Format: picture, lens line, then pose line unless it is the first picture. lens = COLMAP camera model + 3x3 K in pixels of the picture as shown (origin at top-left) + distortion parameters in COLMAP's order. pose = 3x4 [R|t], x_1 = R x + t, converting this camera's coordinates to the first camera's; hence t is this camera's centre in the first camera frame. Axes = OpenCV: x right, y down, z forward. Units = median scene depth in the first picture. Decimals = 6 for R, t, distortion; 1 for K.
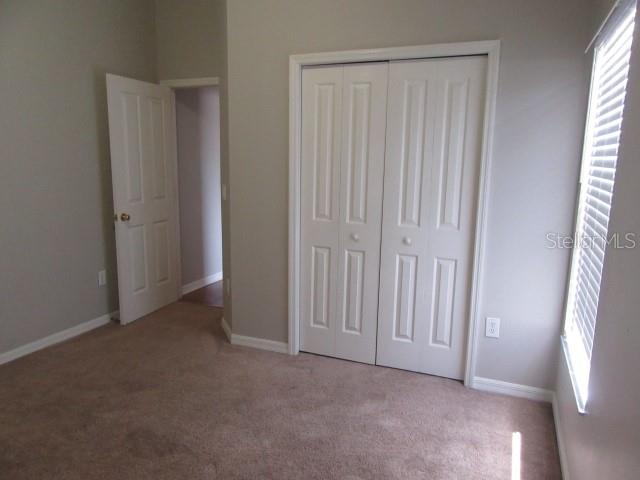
lens RADIAL K [[473.8, 0, 322.1], [0, 473.8, 240.5], [0, 0, 1]] dist [0.001853, -0.000517]
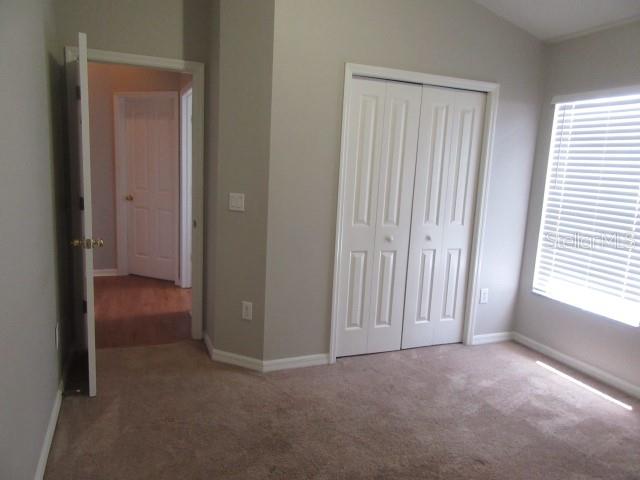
lens RADIAL K [[473.8, 0, 322.6], [0, 473.8, 241.4], [0, 0, 1]] dist [0.001853, -0.000517]
pose [[0.710055, -0.096007, 0.697570, -0.831214], [0.085067, 0.995101, 0.050368, -0.072203], [-0.698989, 0.023576, 0.714744, 0.332159]]
